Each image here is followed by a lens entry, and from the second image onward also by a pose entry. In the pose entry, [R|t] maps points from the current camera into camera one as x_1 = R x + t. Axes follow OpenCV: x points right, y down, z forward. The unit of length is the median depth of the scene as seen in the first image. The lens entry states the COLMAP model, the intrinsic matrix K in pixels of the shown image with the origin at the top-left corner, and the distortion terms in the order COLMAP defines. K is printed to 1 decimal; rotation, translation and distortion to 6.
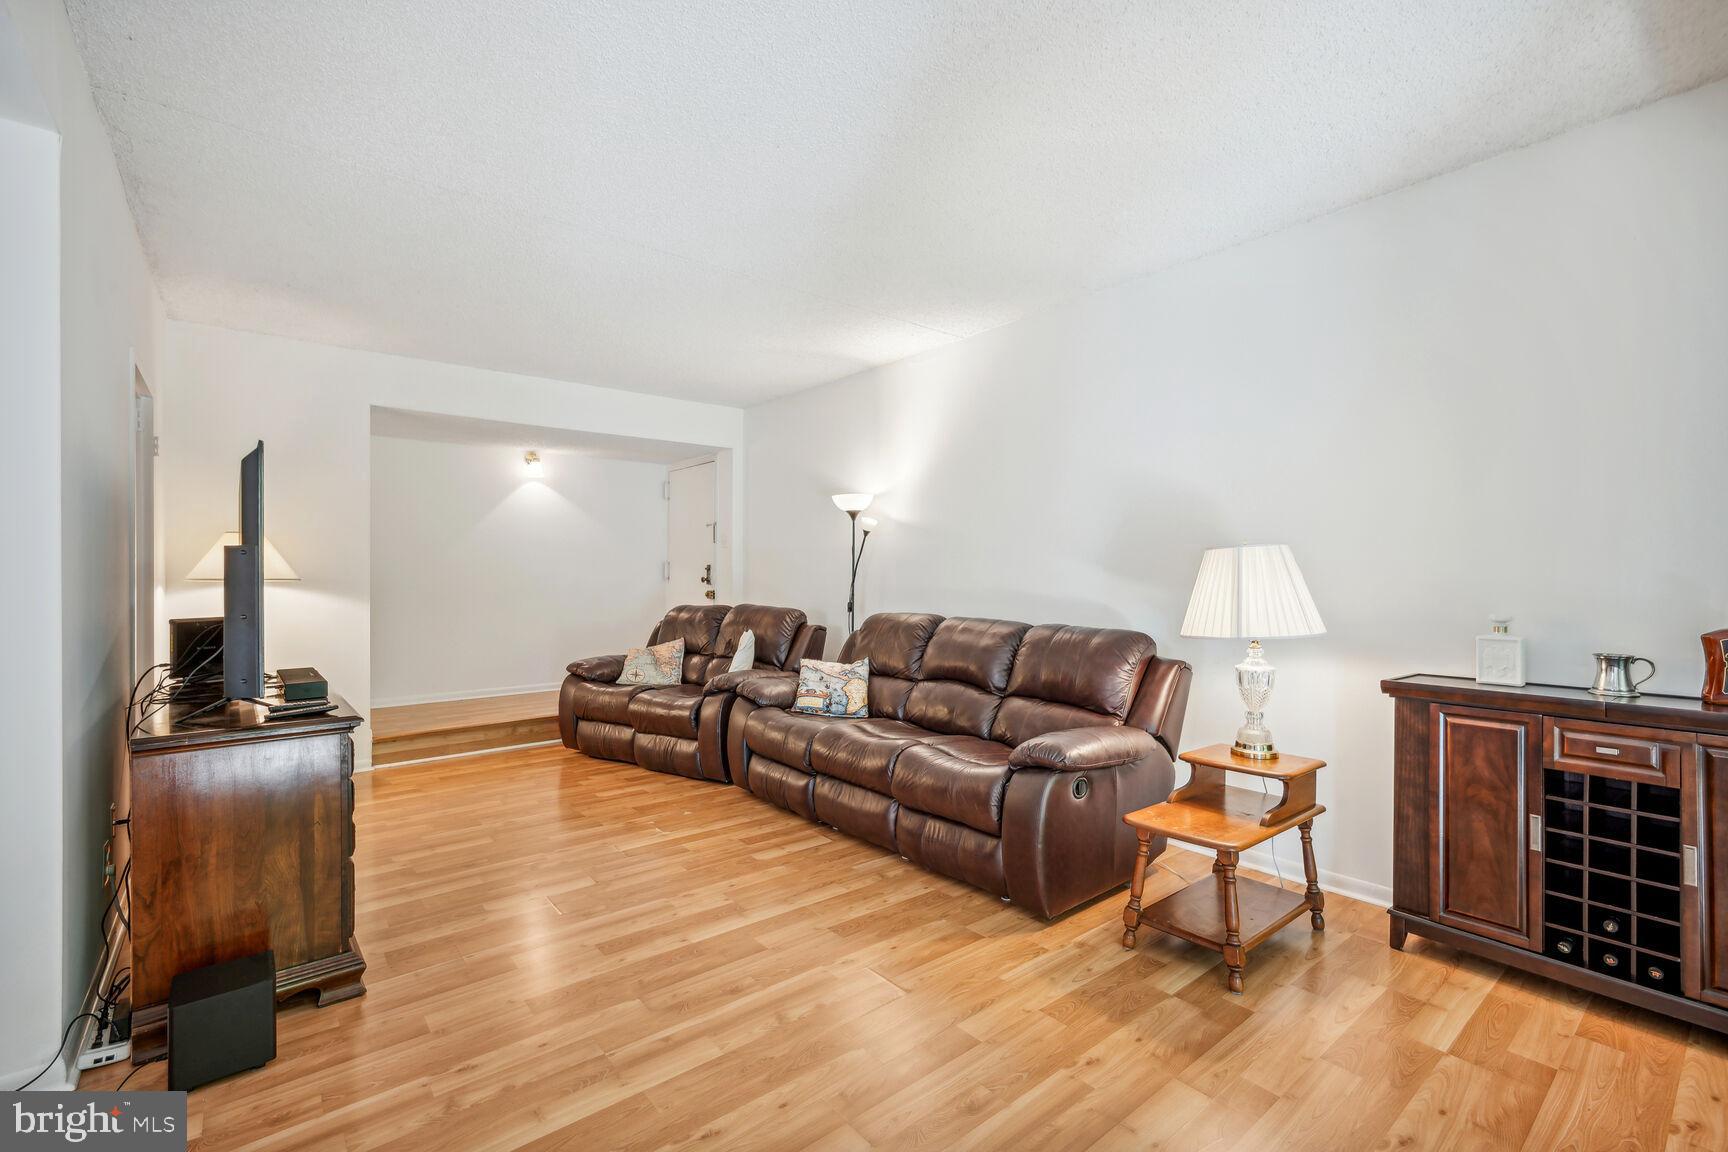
lens RADIAL K [[770.9, 0, 856.9], [0, 770.9, 562.2], [0, 0, 1]] dist [0.003363, 0.001013]
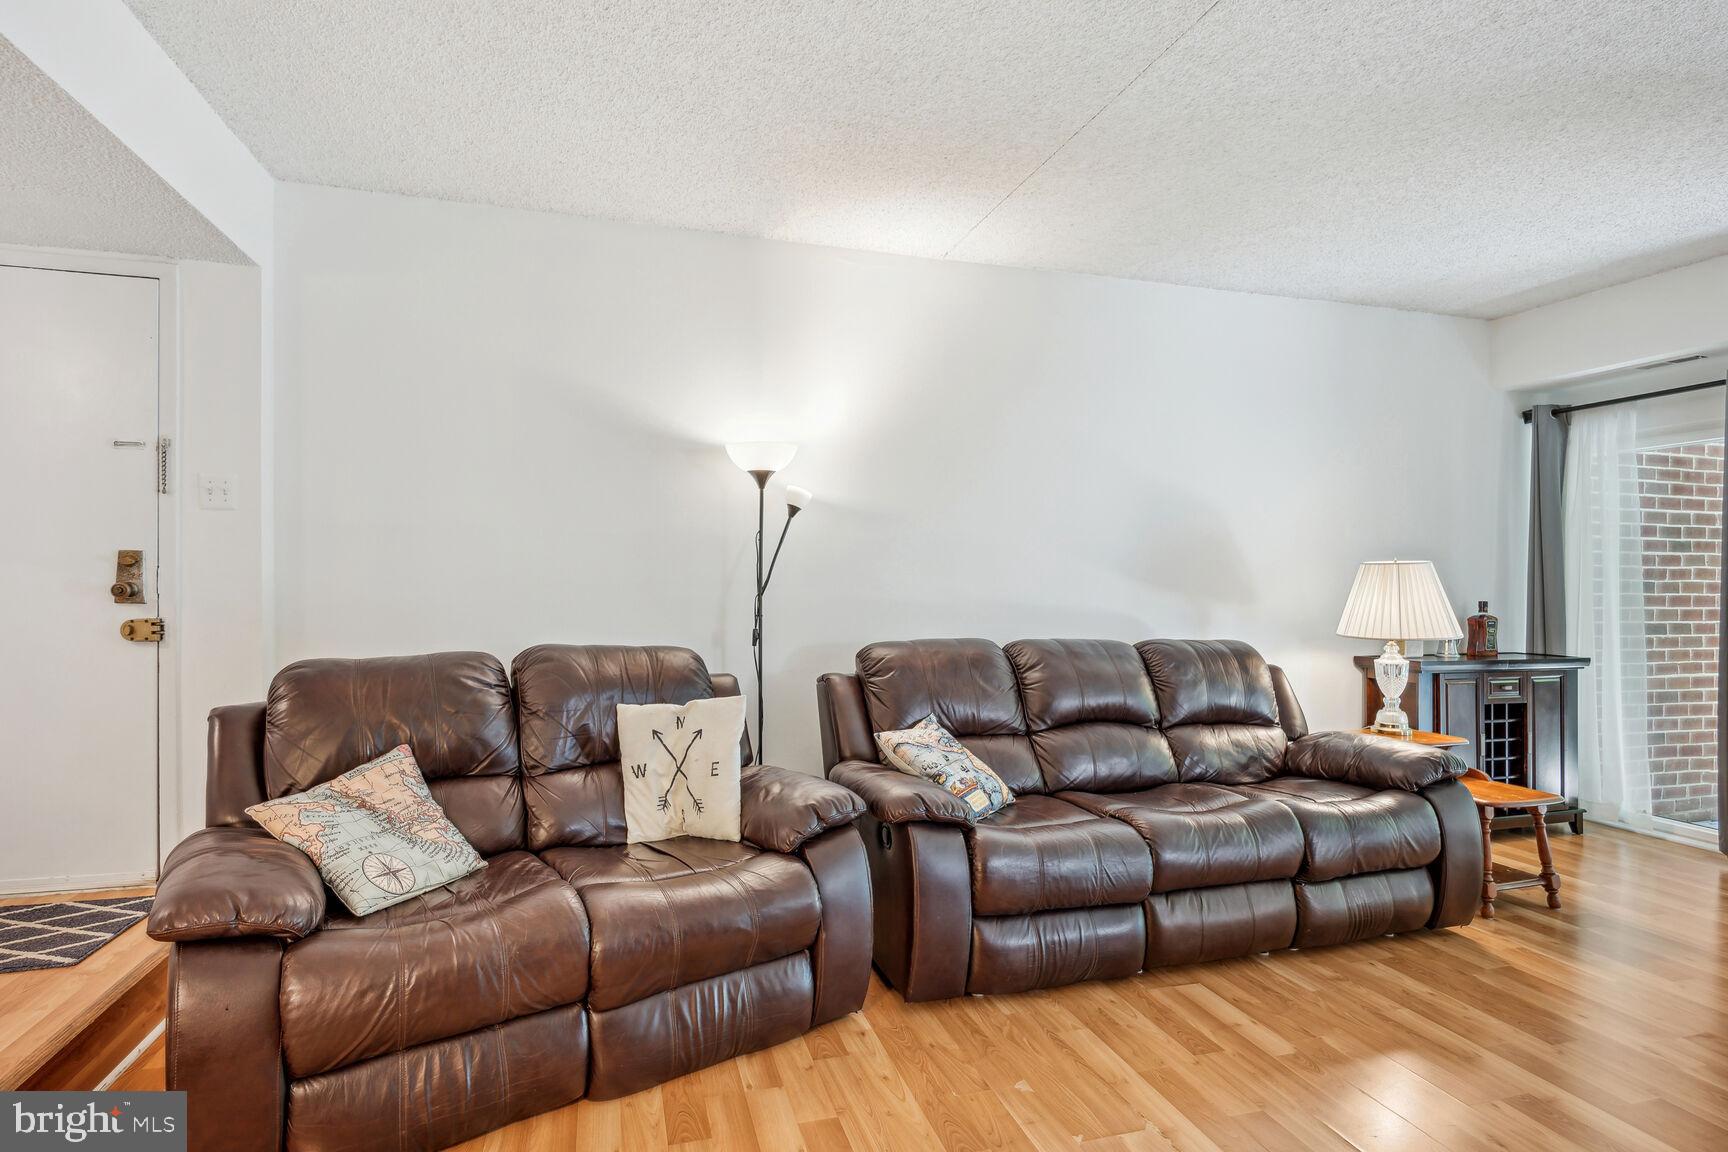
lens RADIAL K [[854.6, 0, 857.3], [0, 854.6, 574.0], [0, 0, 1]] dist [-0.003011, 0.000255]
pose [[0.386980, -0.004371, 0.922078, -0.717881], [-0.026022, 0.999539, 0.015659, -0.001428], [-0.921721, -0.030054, 0.386687, 0.855915]]
